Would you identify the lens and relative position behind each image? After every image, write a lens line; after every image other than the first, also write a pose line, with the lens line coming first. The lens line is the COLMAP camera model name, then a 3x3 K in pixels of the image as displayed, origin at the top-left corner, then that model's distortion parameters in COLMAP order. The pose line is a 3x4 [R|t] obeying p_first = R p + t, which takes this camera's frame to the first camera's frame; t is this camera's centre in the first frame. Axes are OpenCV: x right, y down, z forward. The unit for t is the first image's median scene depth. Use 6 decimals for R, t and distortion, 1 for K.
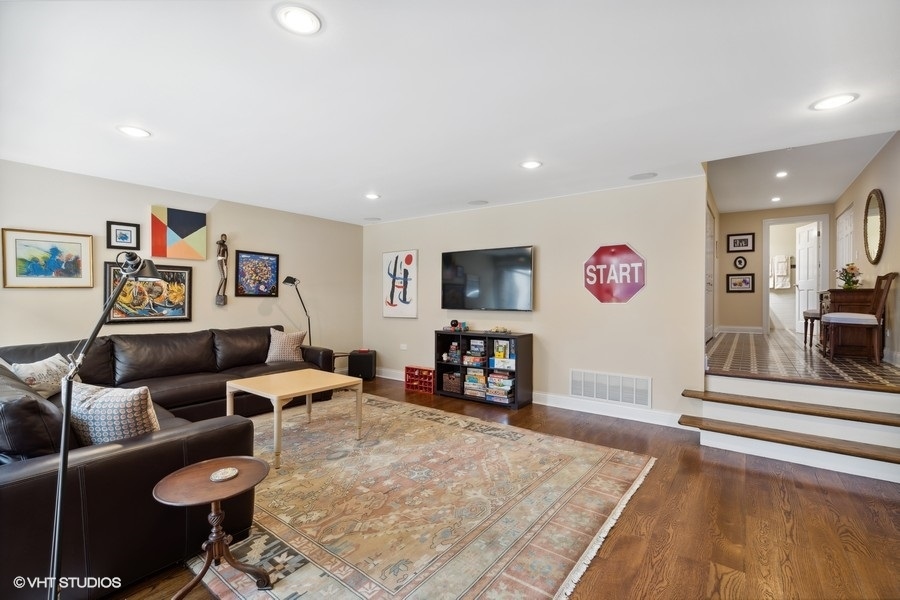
lens RADIAL K [[409.9, 0, 440.6], [0, 409.9, 297.4], [0, 0, 1]] dist [-0.007922, -0.000270]
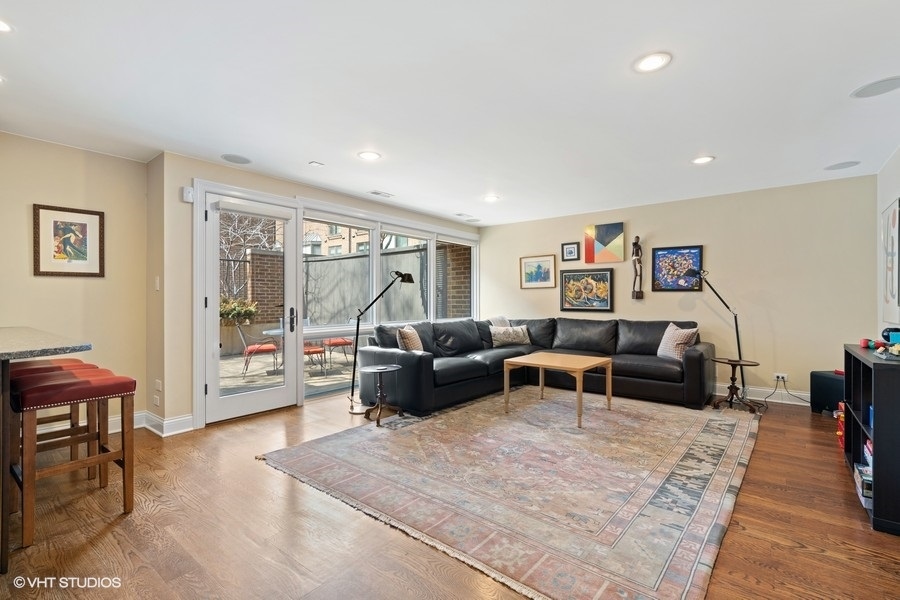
lens RADIAL K [[406.6, 0, 448.9], [0, 406.6, 300.6], [0, 0, 1]] dist [-0.004079, 0.000376]
pose [[-0.028218, -0.001642, -0.999600, 0.728699], [-0.000111, 0.999999, -0.001639, 0.029500], [0.999602, 0.000065, -0.028218, 0.622155]]
